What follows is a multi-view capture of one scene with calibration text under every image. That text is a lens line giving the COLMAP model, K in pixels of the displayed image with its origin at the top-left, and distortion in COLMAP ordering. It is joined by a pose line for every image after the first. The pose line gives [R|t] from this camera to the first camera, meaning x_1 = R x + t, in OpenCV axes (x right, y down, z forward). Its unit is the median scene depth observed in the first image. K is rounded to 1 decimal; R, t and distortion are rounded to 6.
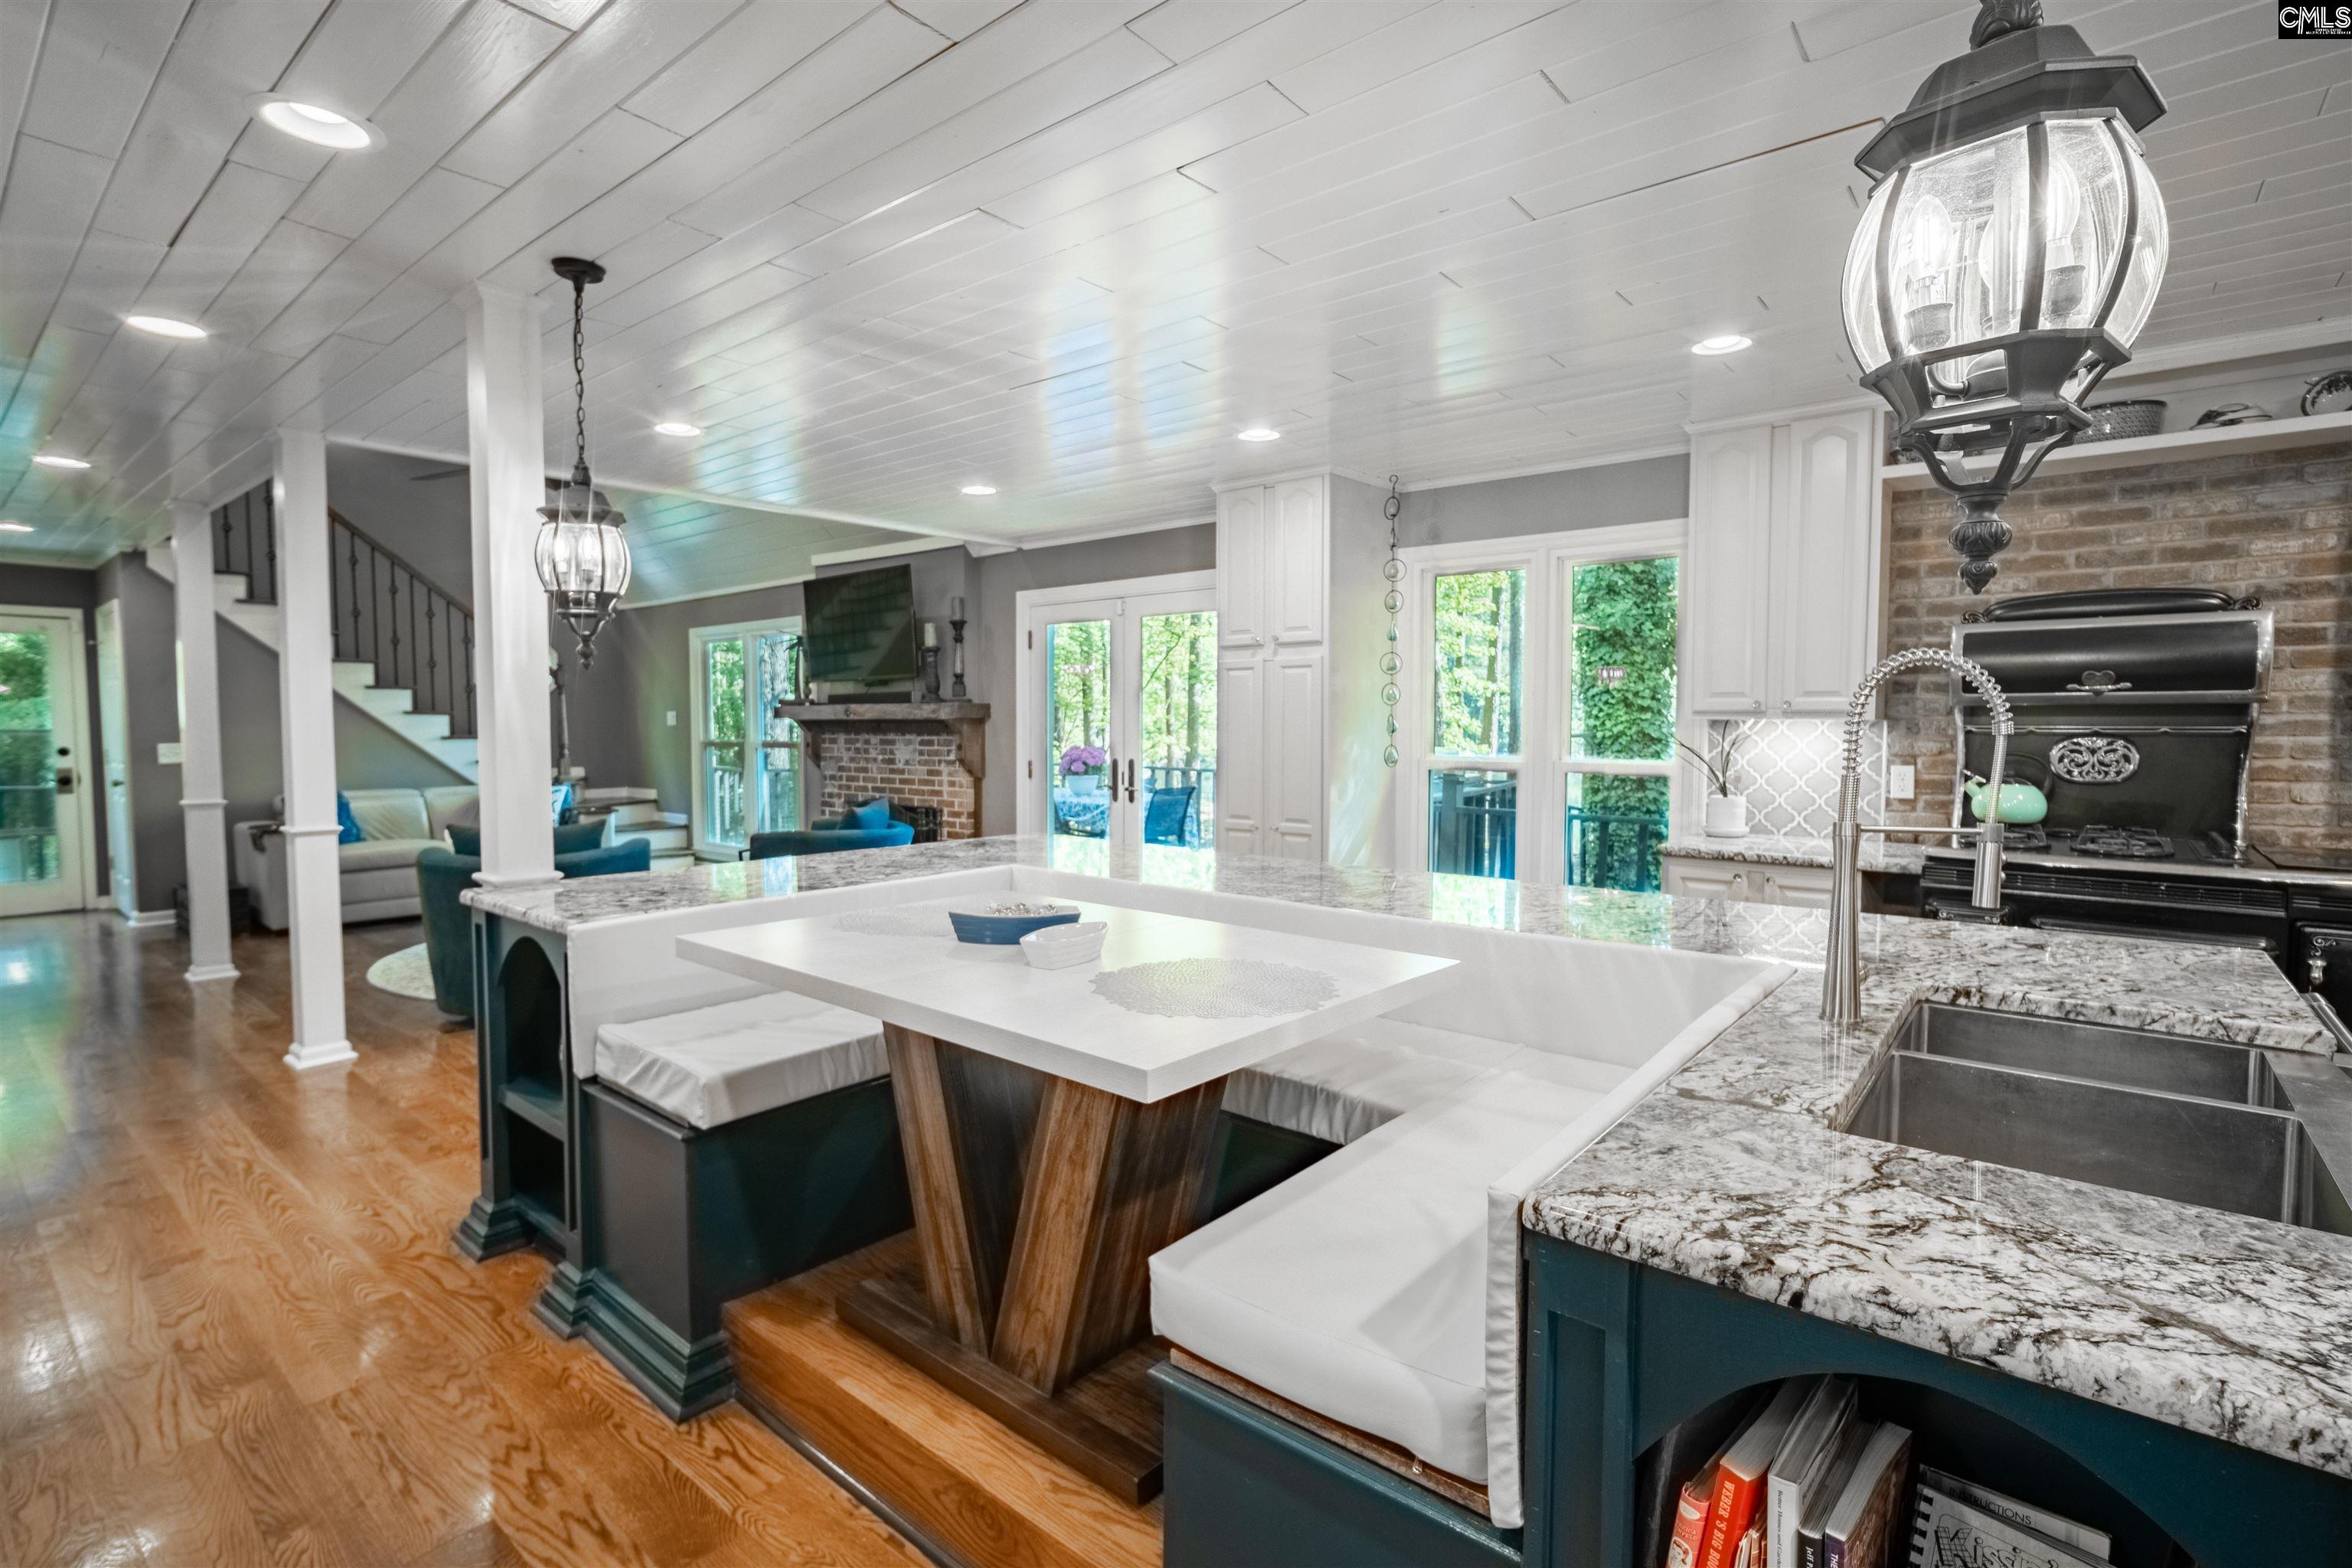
lens RADIAL K [[1109.3, 0, 1186.9], [0, 1109.3, 775.4], [0, 0, 1]] dist [-0.006598, 0.004364]
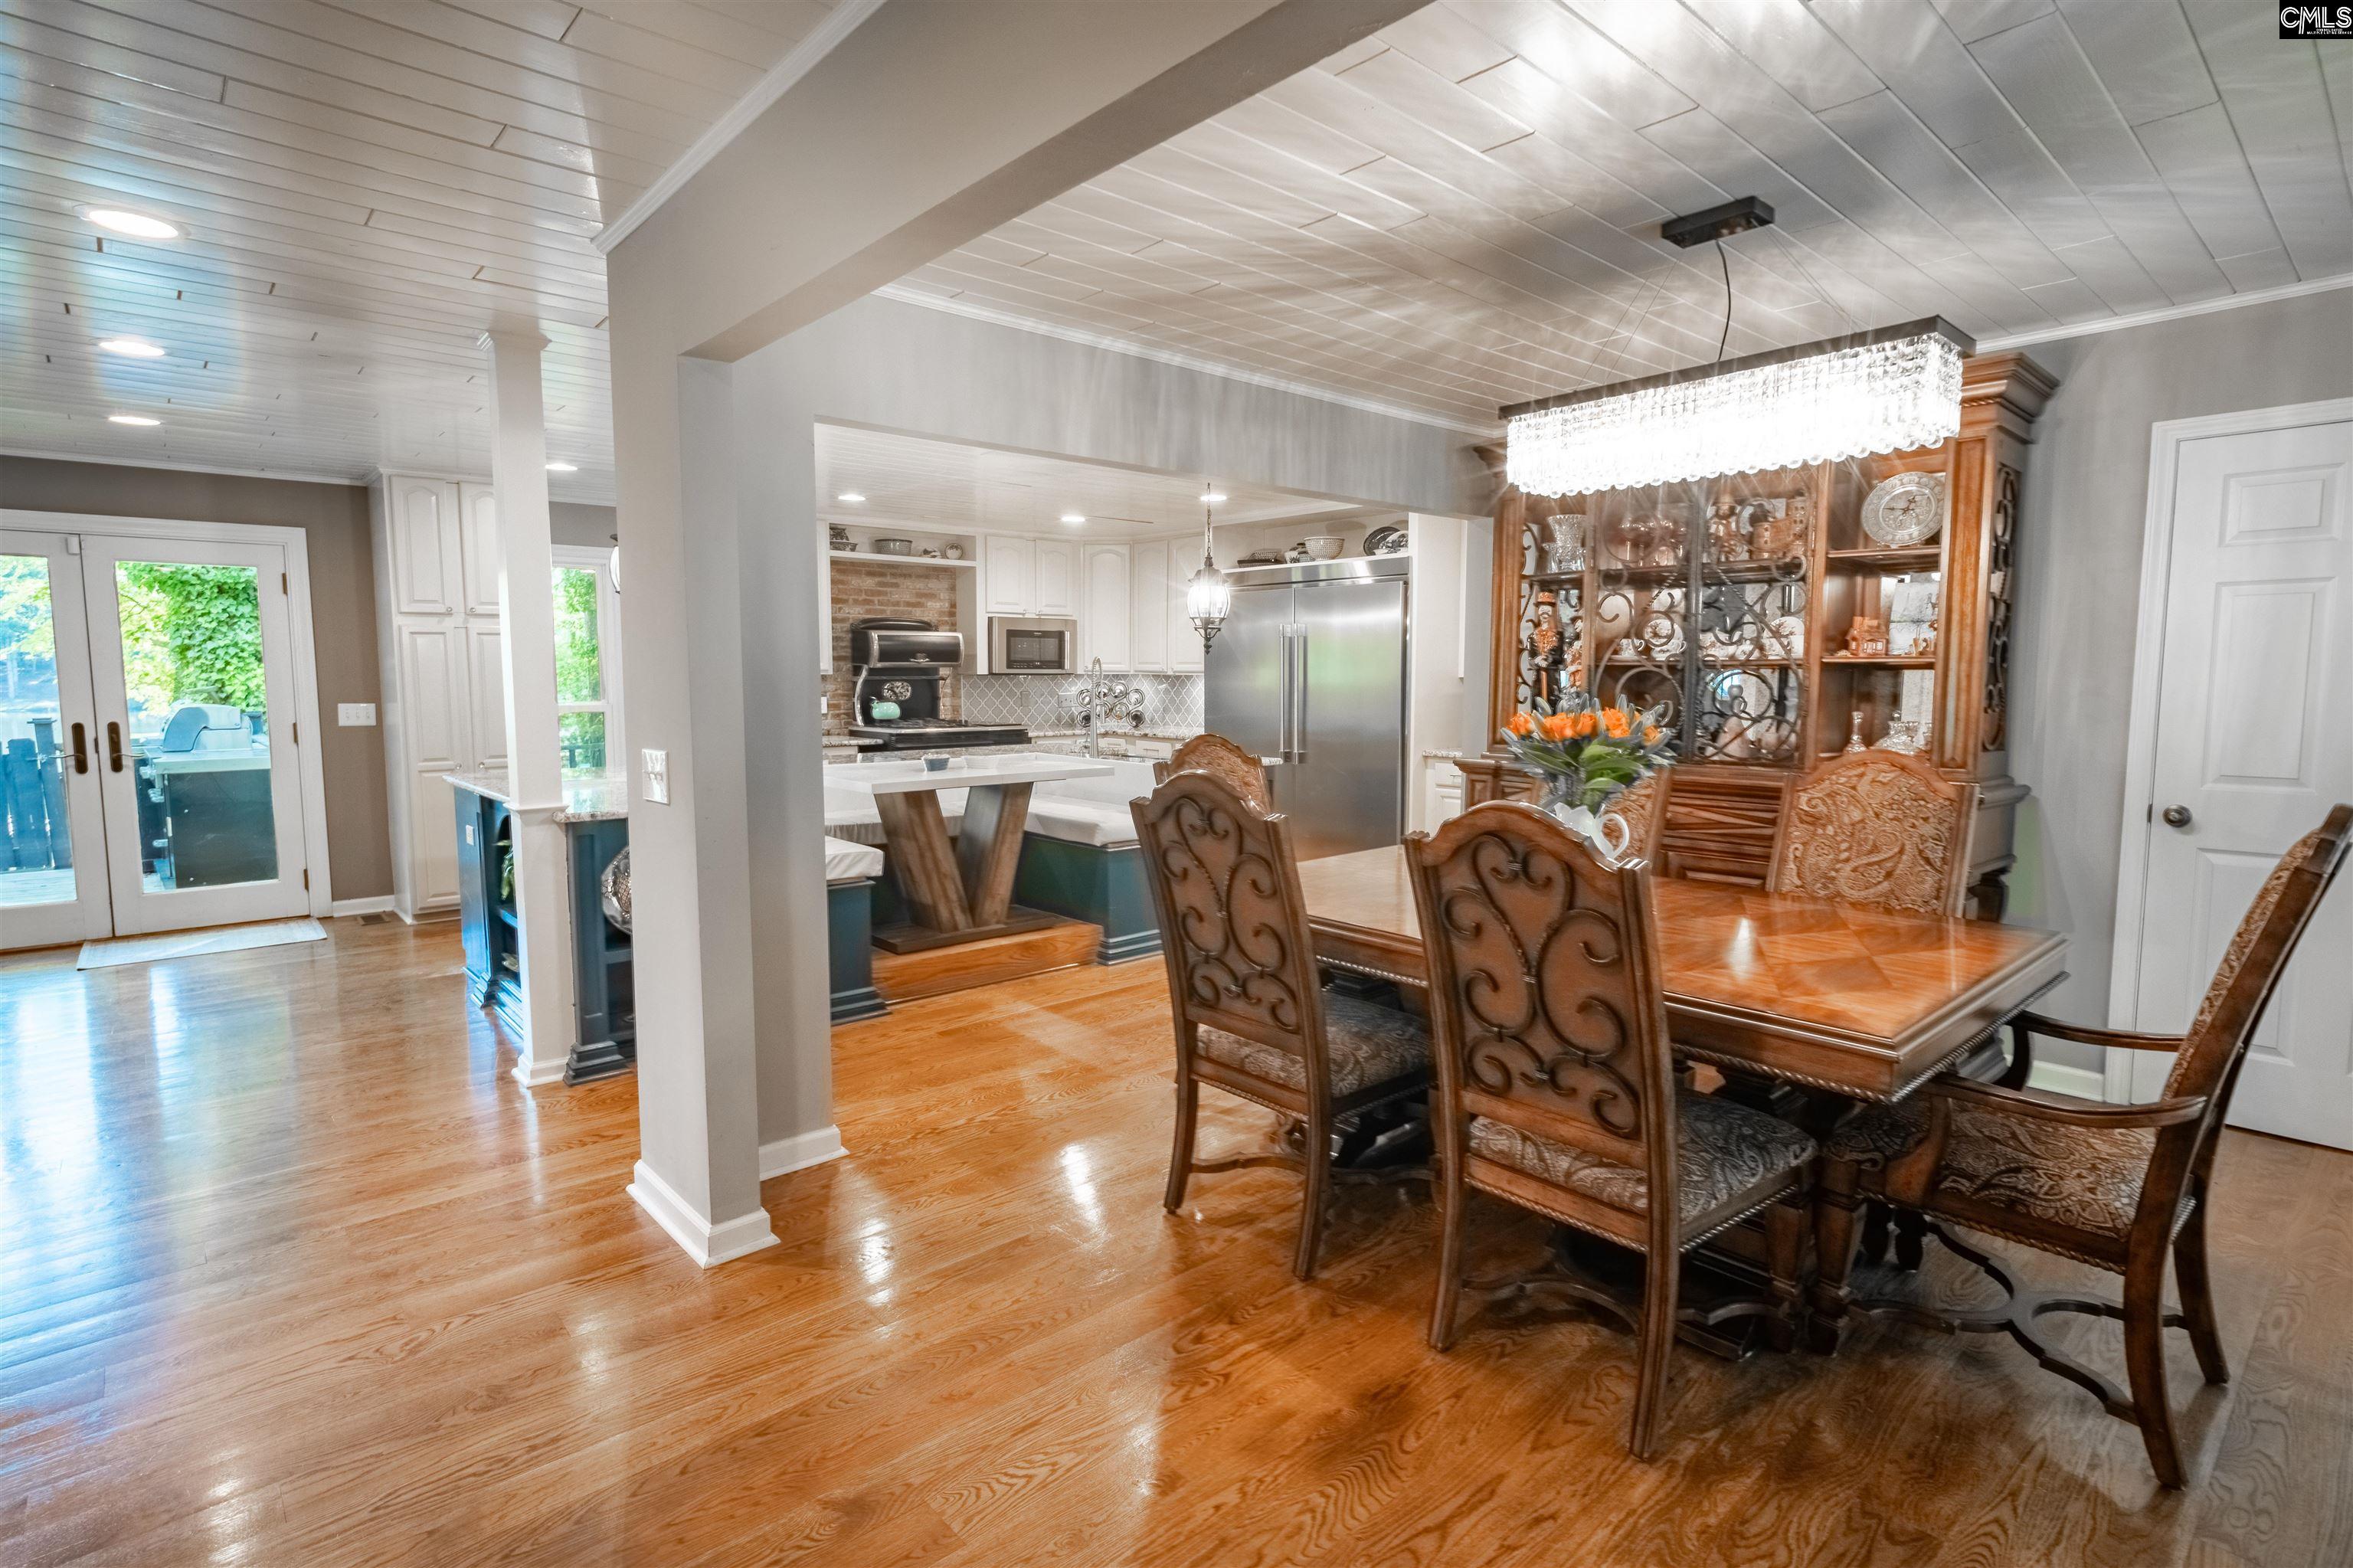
lens RADIAL K [[1150.8, 0, 1183.7], [0, 1150.8, 769.7], [0, 0, 1]] dist [-0.017521, 0.010677]
pose [[0.143575, -0.087822, 0.985735, -1.397288], [0.049911, 0.995430, 0.081416, -0.015085], [-0.988380, 0.037510, 0.147302, 0.057936]]
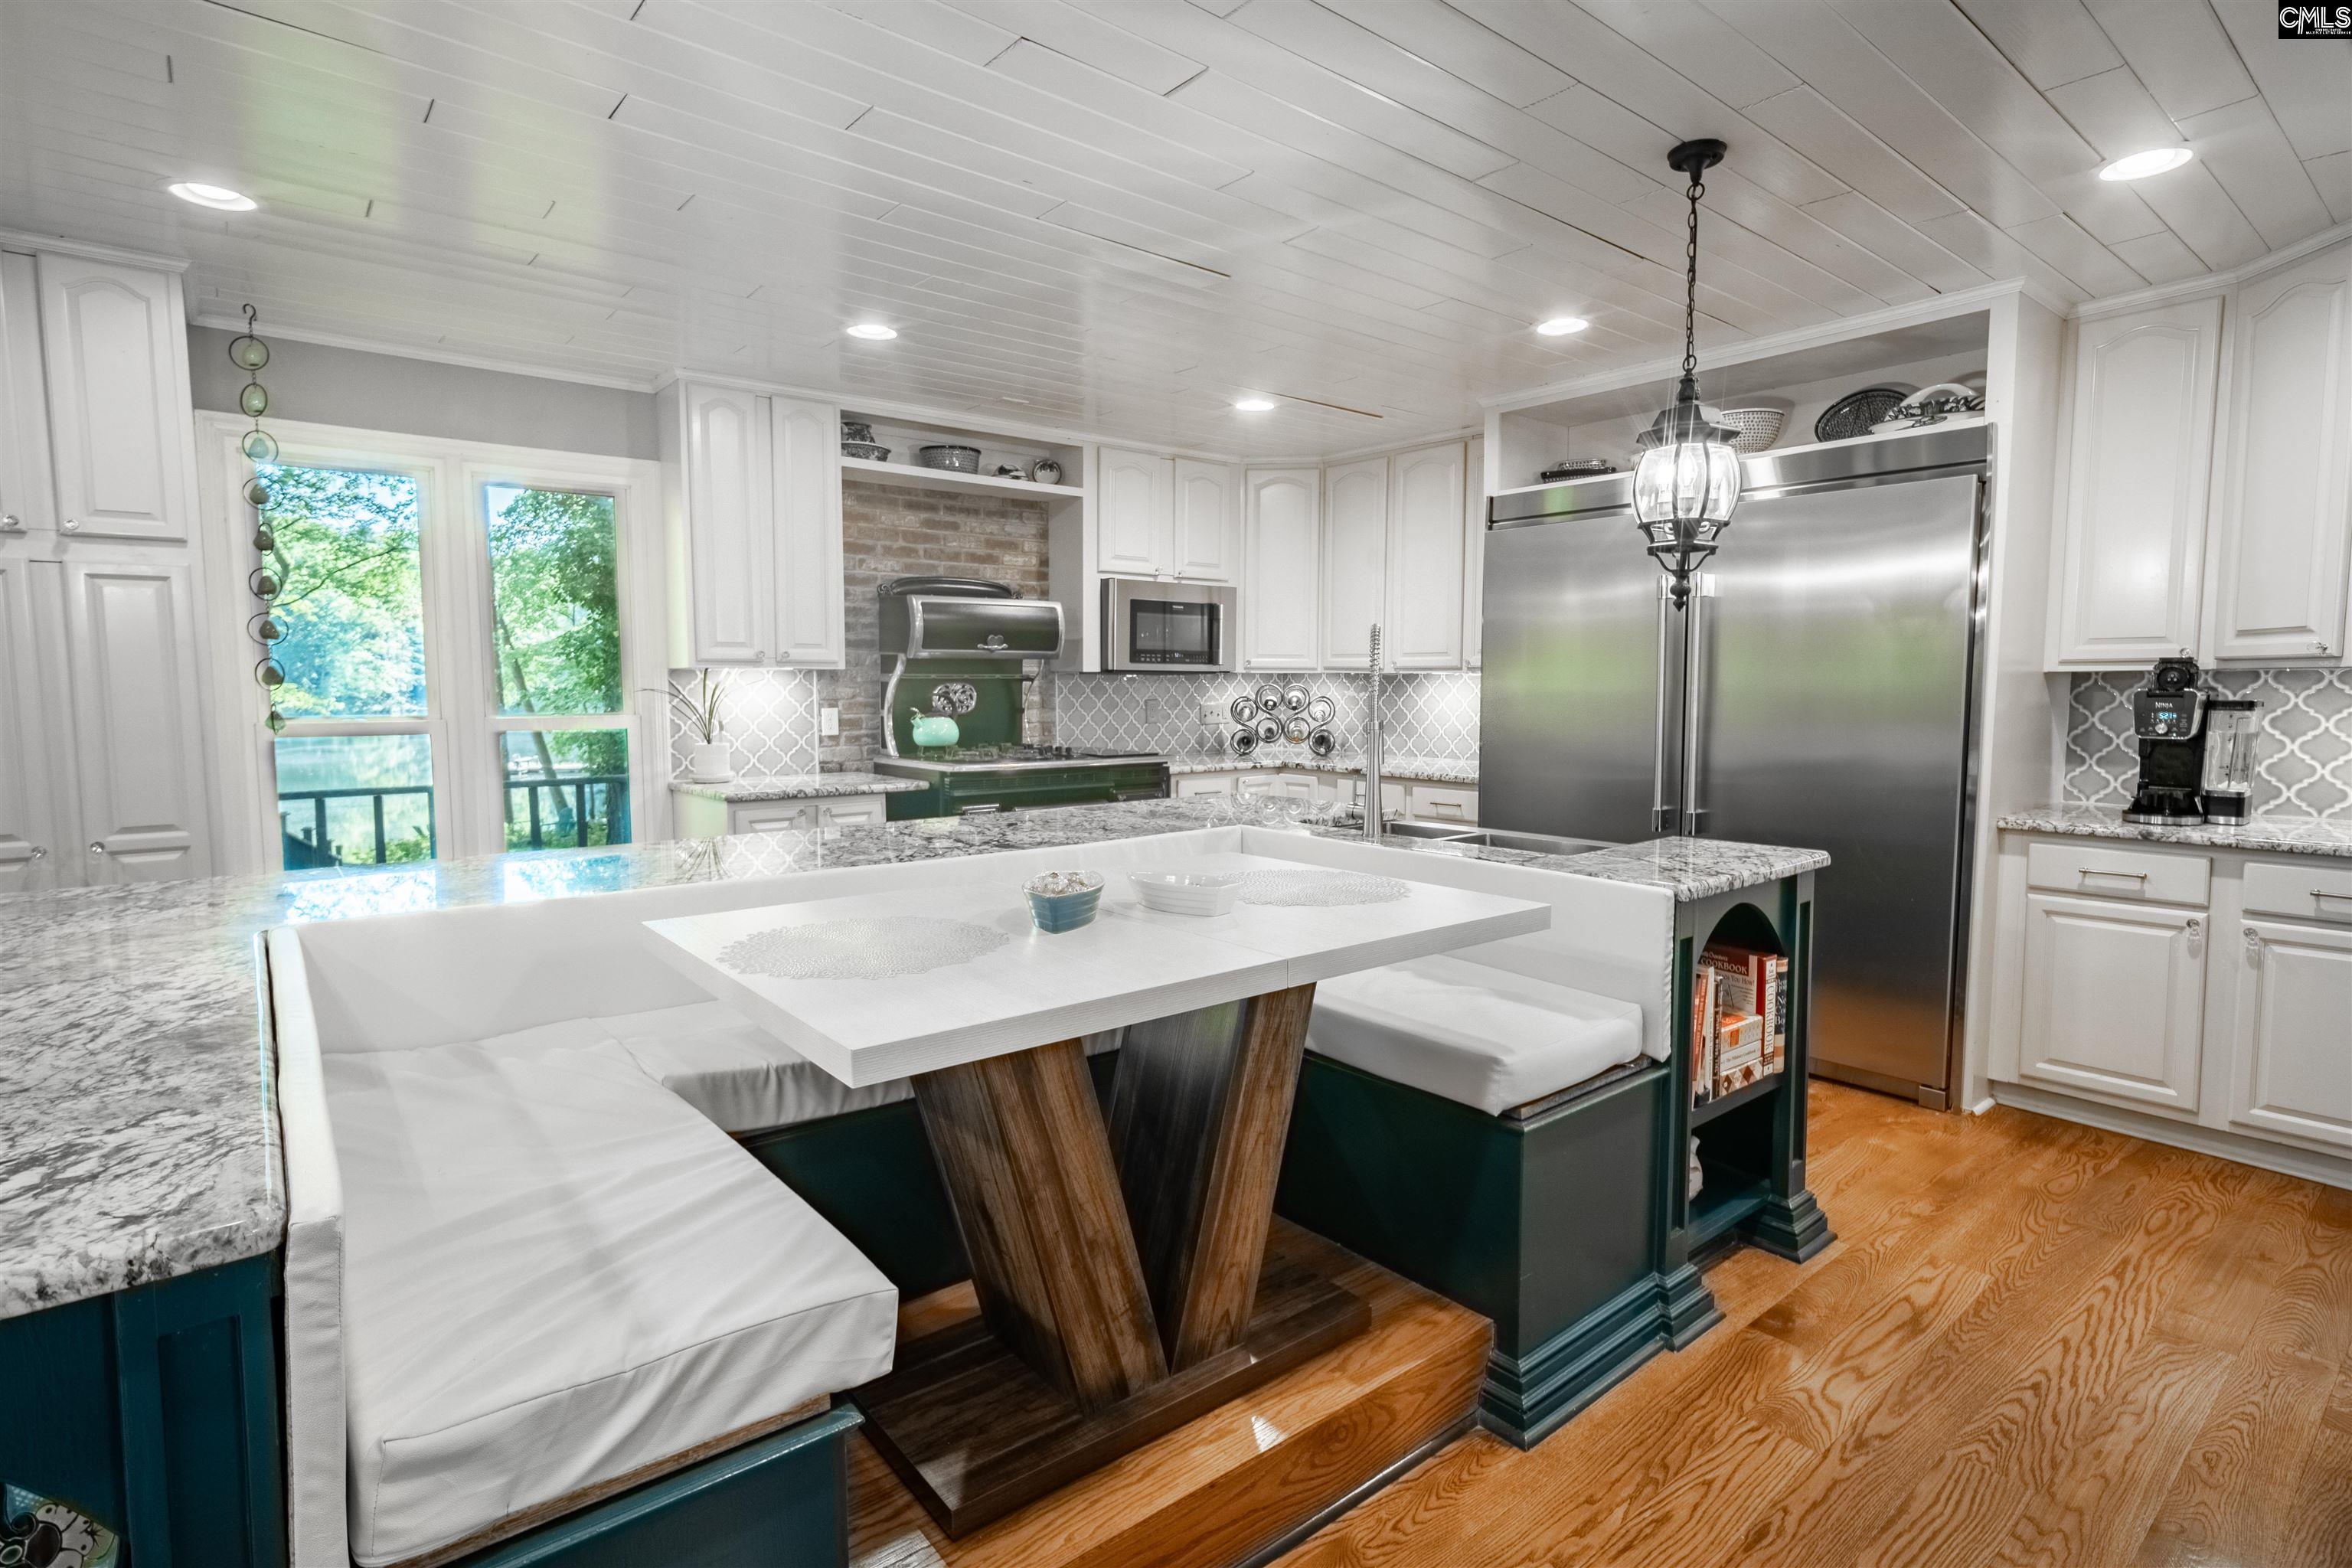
lens RADIAL K [[1150.3, 0, 1188.1], [0, 1150.3, 768.5], [0, 0, 1]] dist [-0.017521, 0.010677]
pose [[0.187093, -0.075974, 0.979400, -0.534862], [0.050079, 0.996446, 0.067730, -0.008710], [-0.981065, 0.036376, 0.190233, 0.410125]]
